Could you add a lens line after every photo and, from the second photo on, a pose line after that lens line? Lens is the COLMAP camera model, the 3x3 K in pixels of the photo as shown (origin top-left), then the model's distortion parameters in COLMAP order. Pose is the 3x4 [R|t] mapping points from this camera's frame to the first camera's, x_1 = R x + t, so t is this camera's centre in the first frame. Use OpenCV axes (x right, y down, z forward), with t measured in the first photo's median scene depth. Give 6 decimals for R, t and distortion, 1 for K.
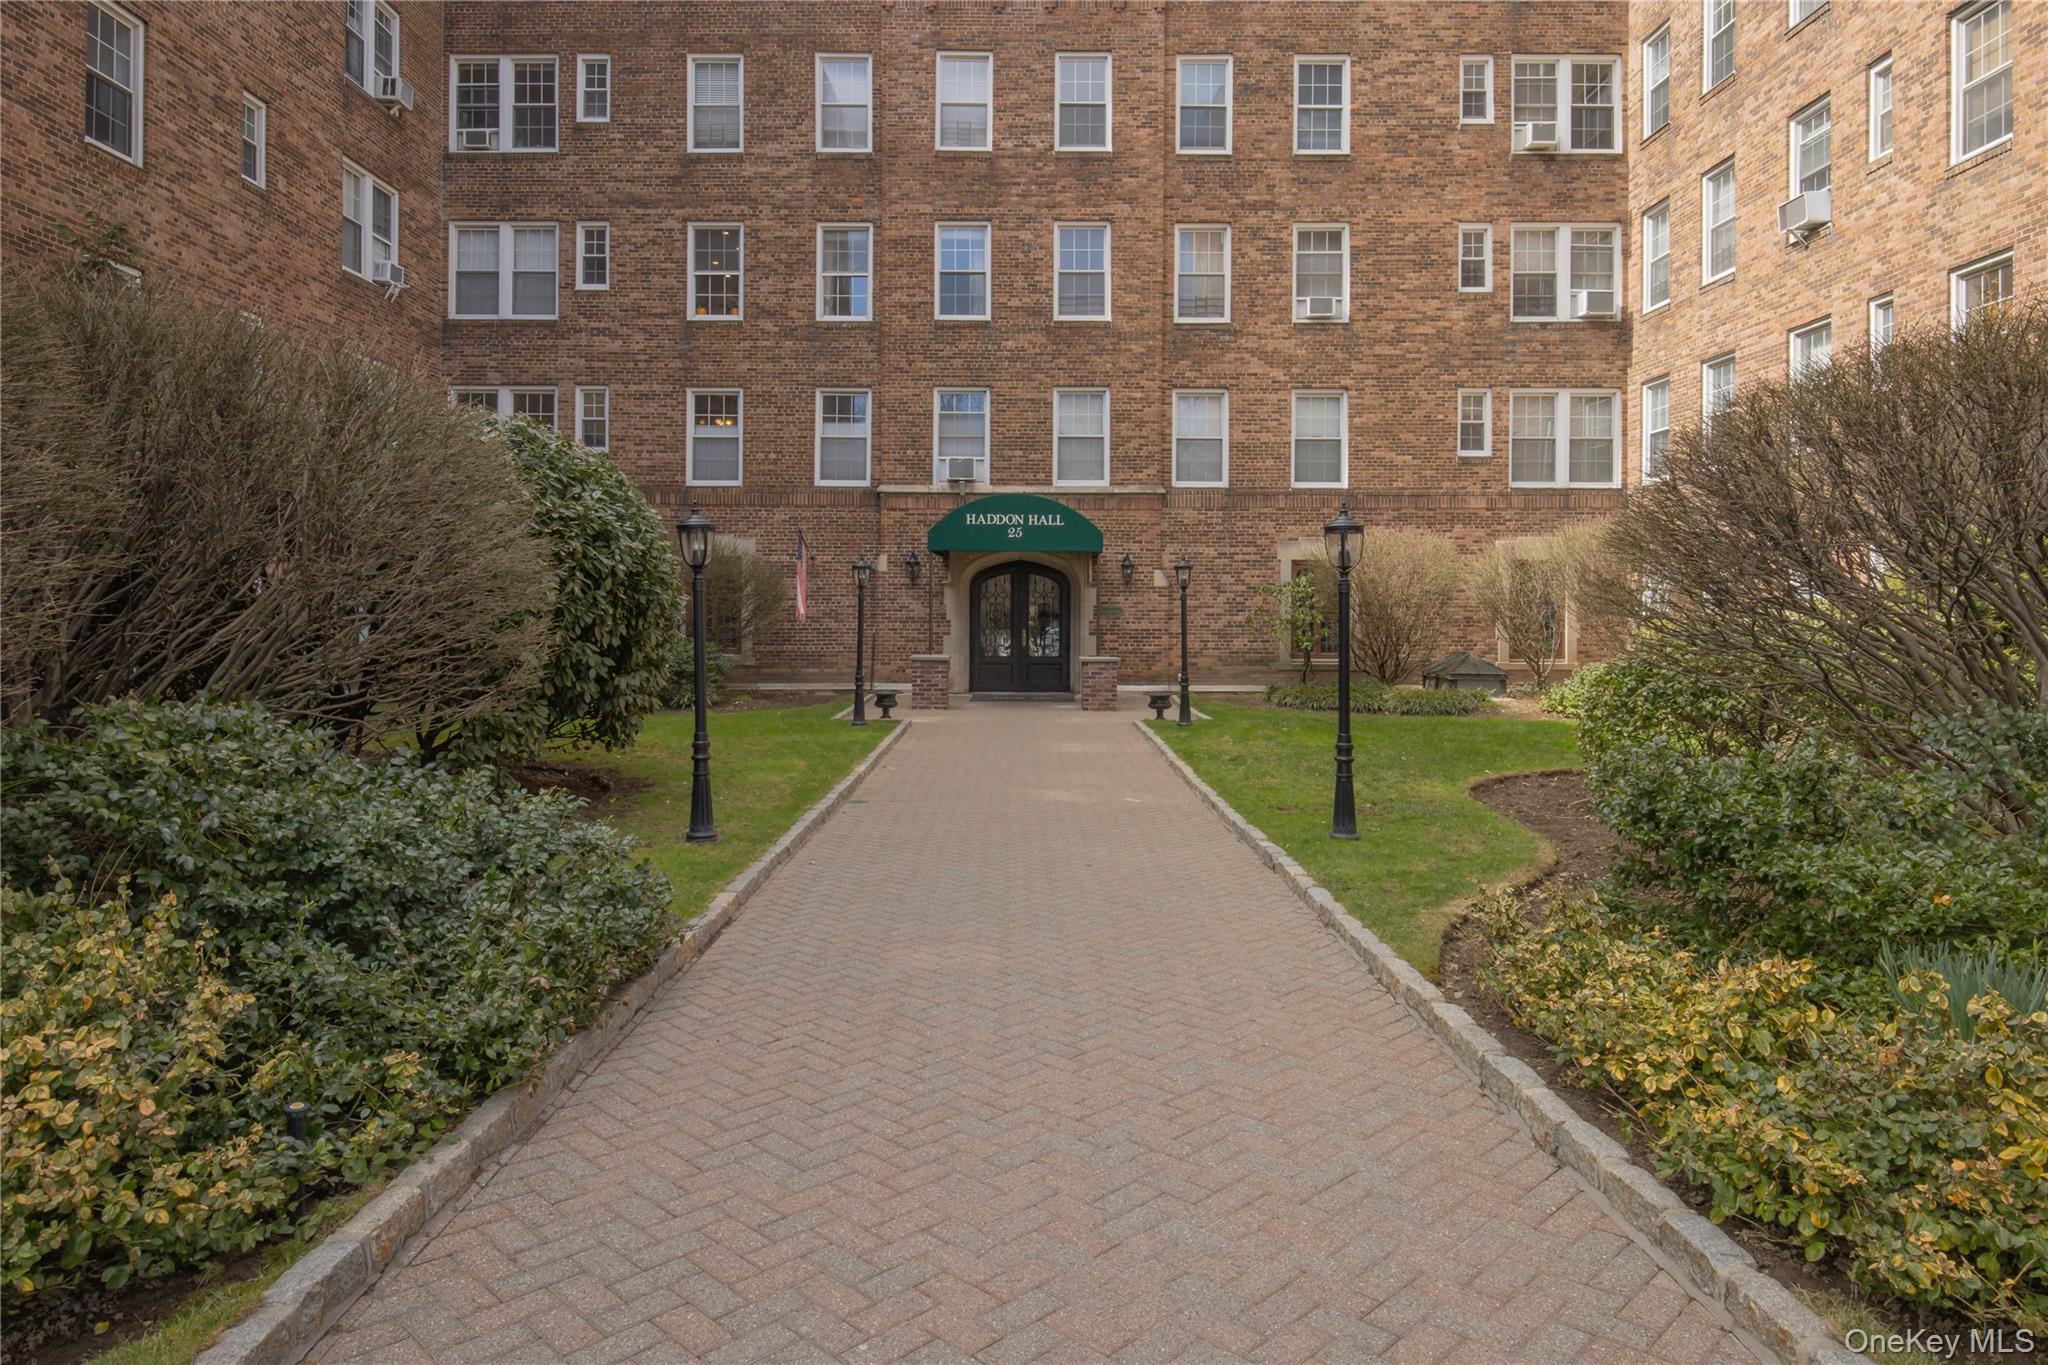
lens RADIAL K [[1211.8, 0, 1024.5], [0, 1211.8, 608.7], [0, 0, 1]] dist [0.002744, -0.001338]
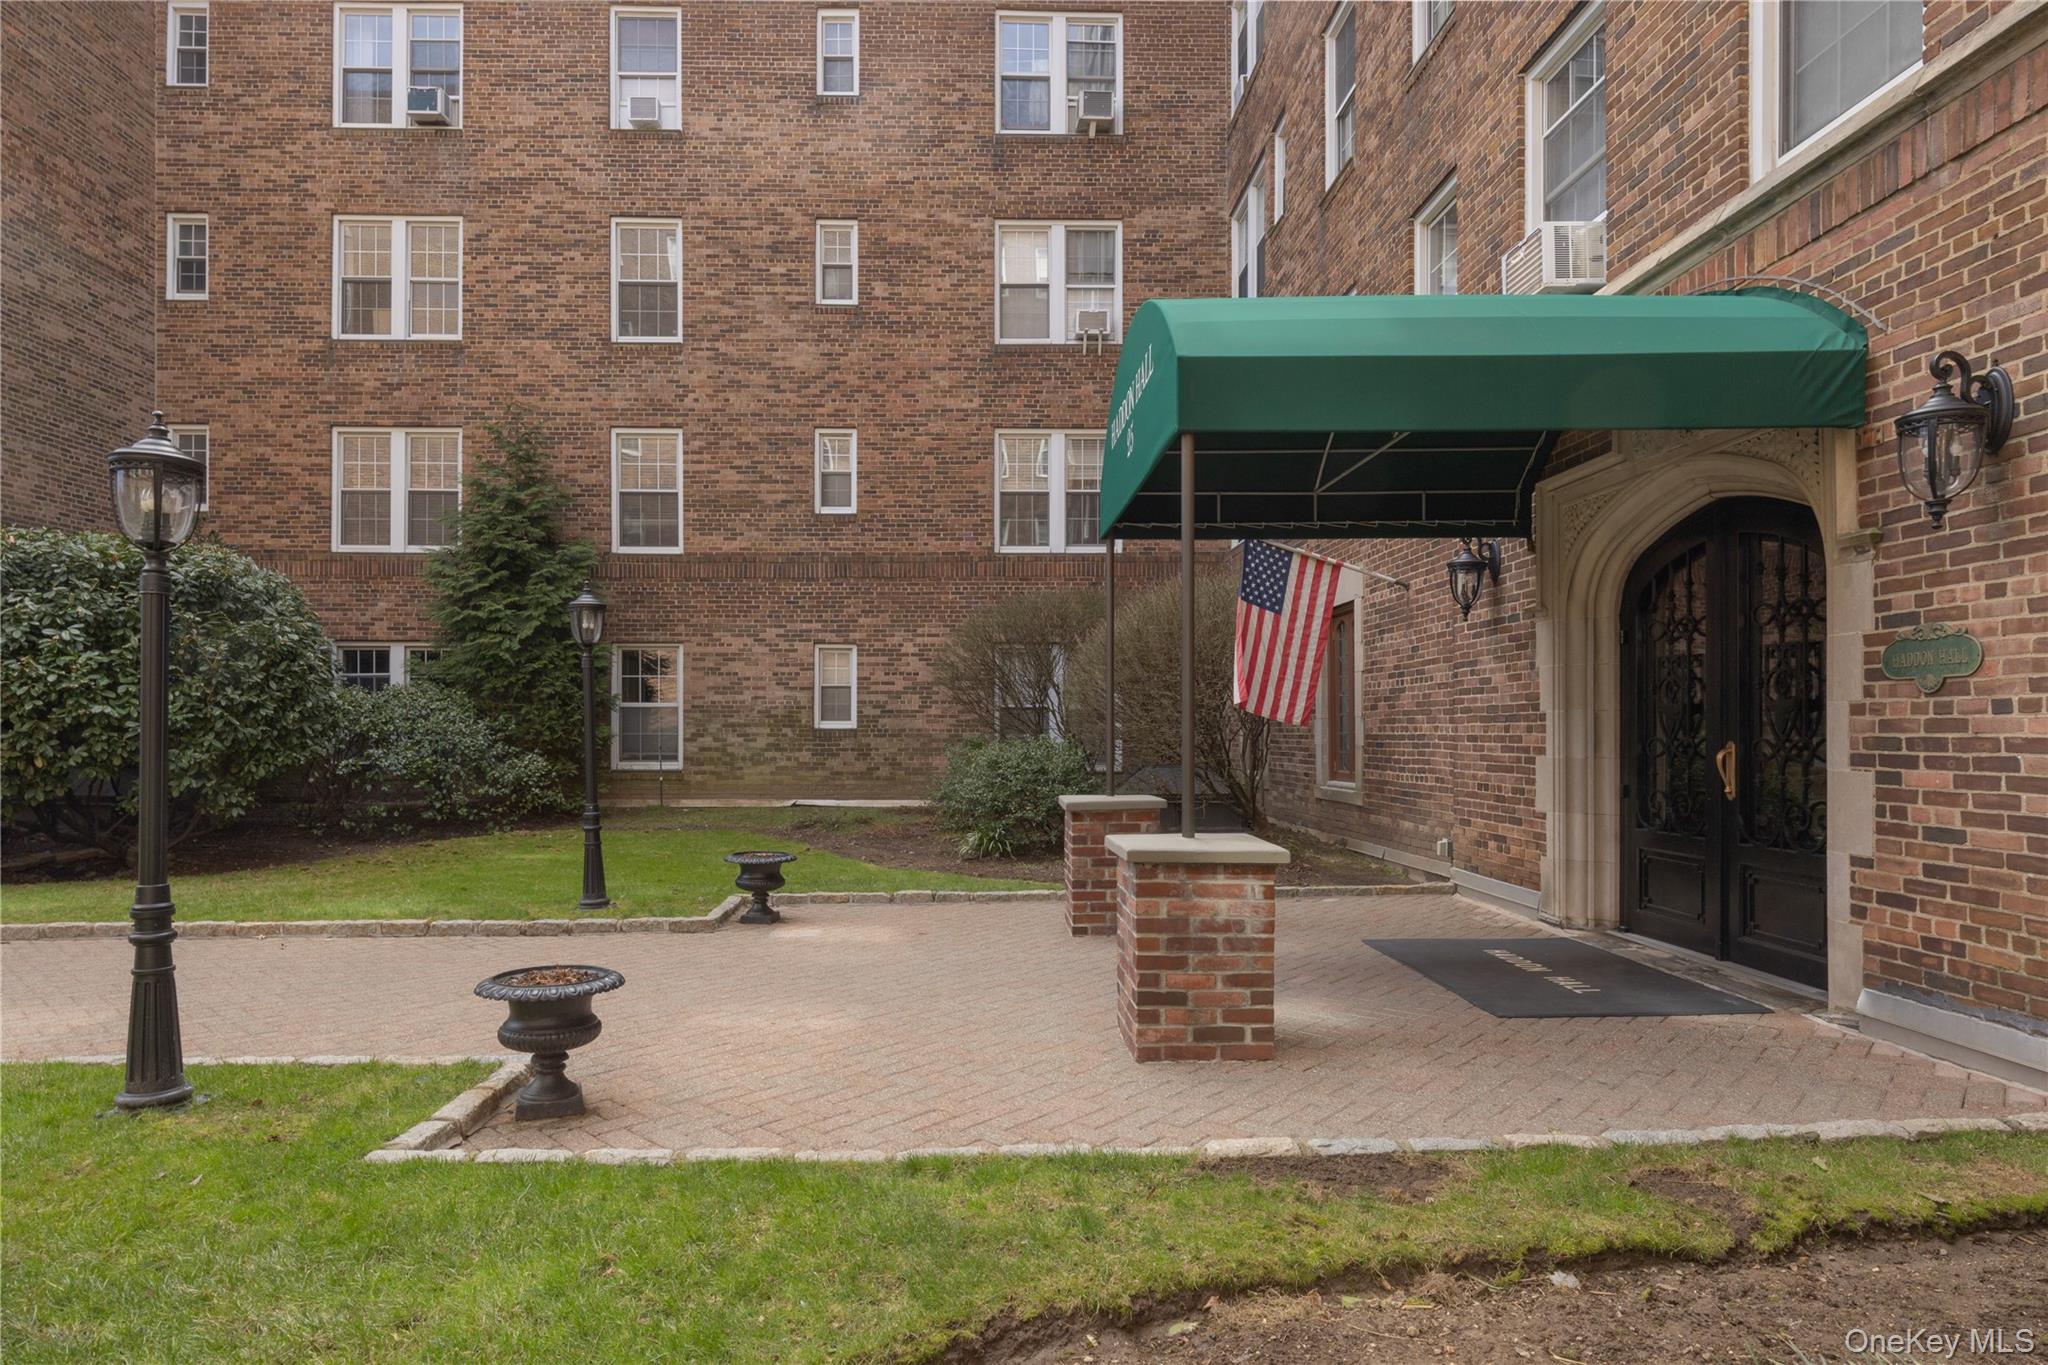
lens RADIAL K [[1145.3, 0, 1013.5], [0, 1145.3, 730.1], [0, 0, 1]] dist [0.002478, -0.007399]
pose [[0.037822, -0.003497, -0.999278, 0.263632], [0.005611, 0.999979, -0.003287, 0.014760], [0.999269, -0.005483, 0.037841, 0.830360]]
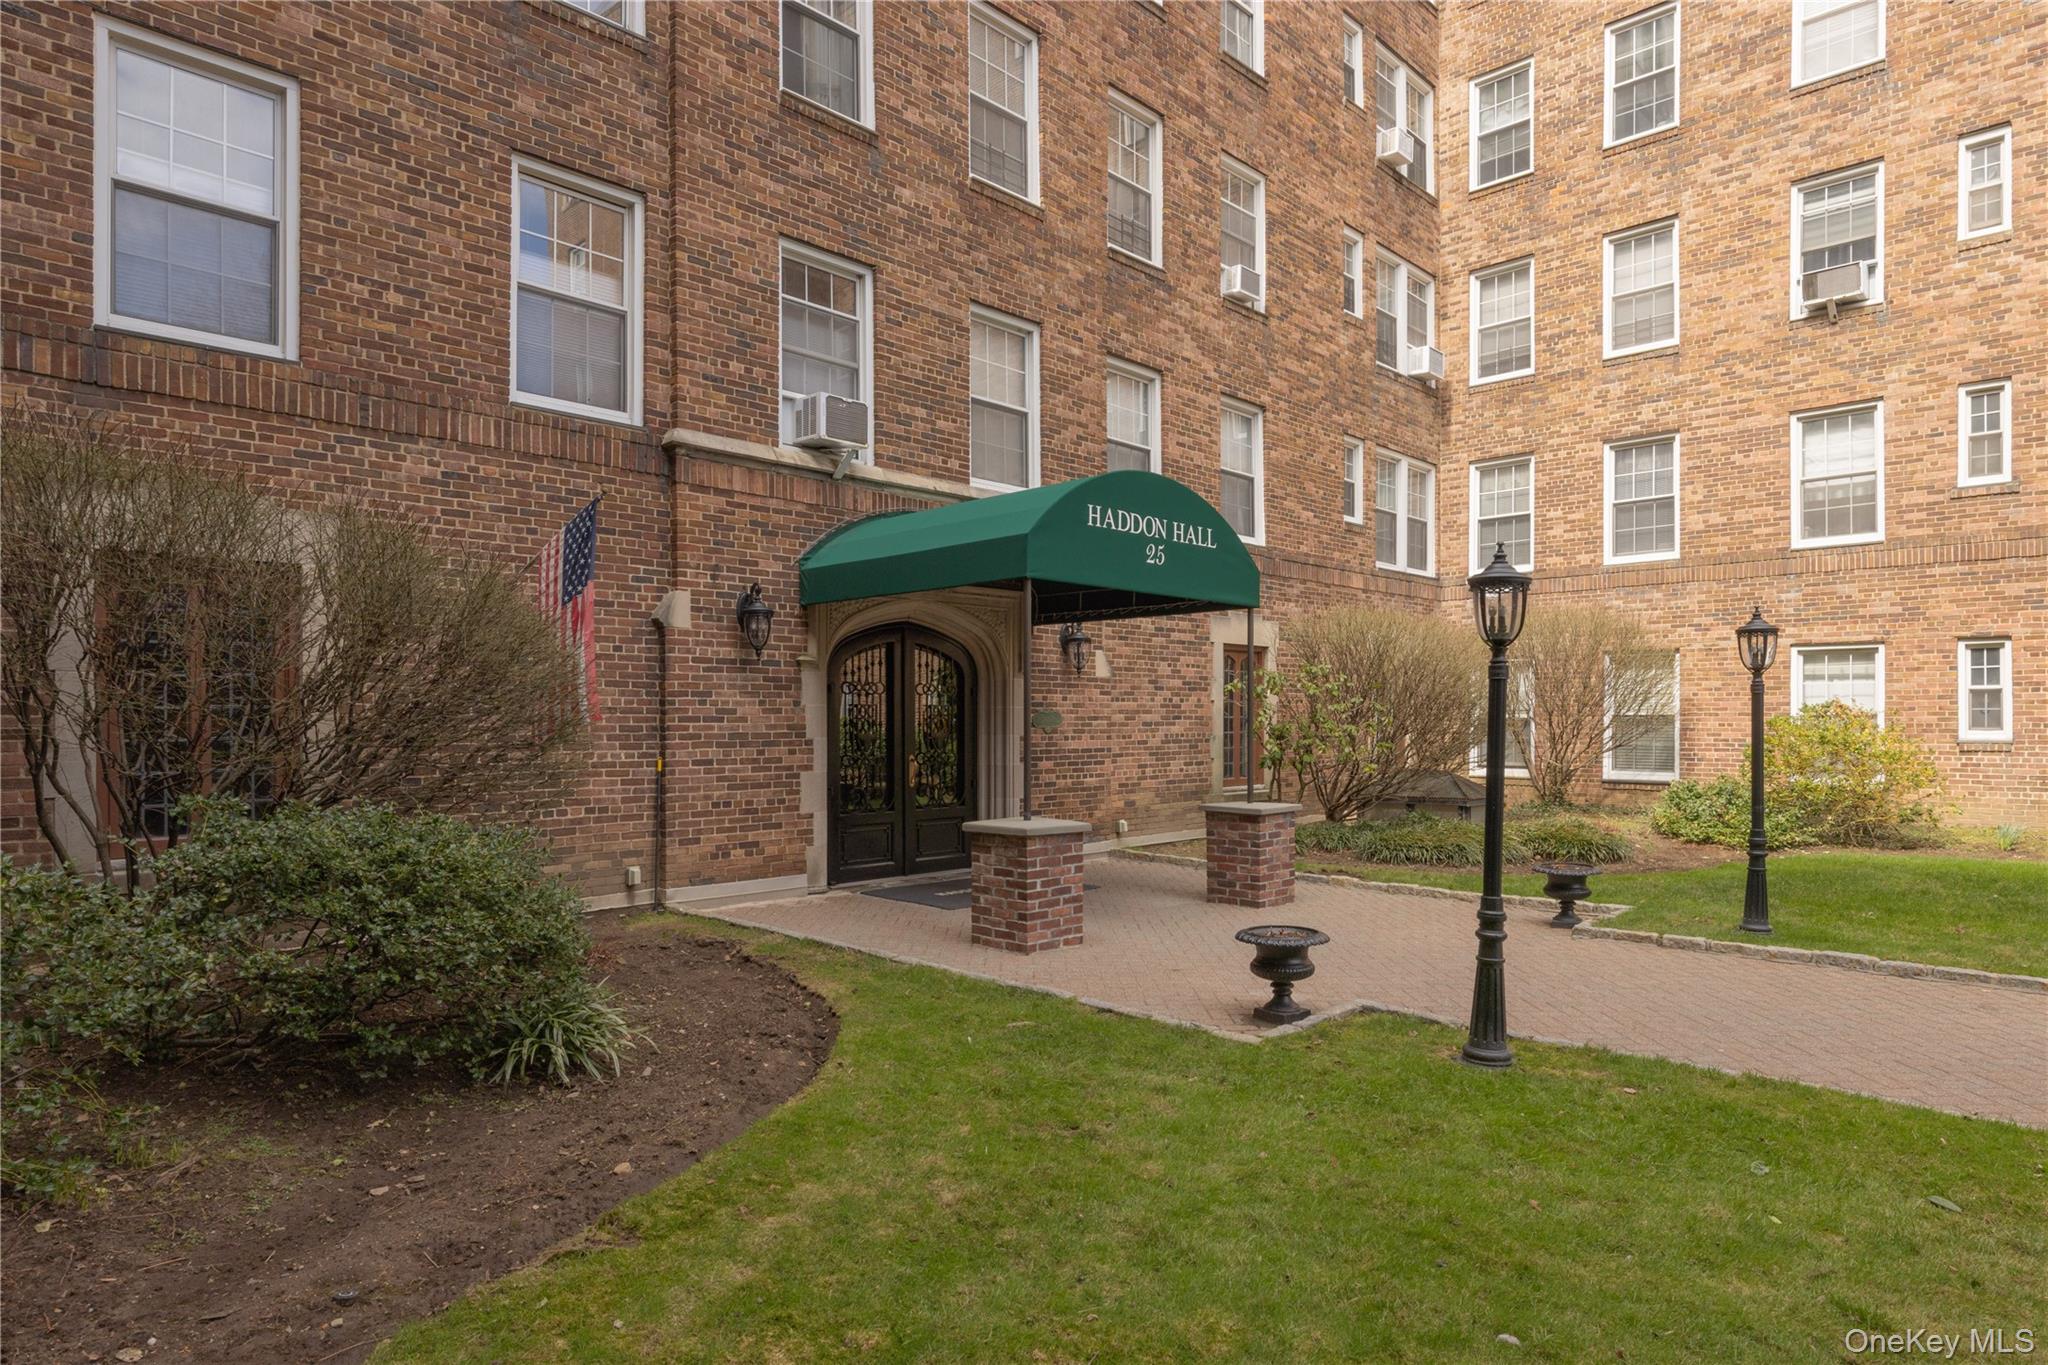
lens RADIAL K [[1146.9, 0, 1018.1], [0, 1146.9, 730.2], [0, 0, 1]] dist [-0.006376, 0.000535]
pose [[0.711834, -0.010101, 0.702275, -0.318119], [0.002804, 0.999929, 0.011540, 0.001028], [-0.702342, -0.006245, 0.711813, 0.621780]]
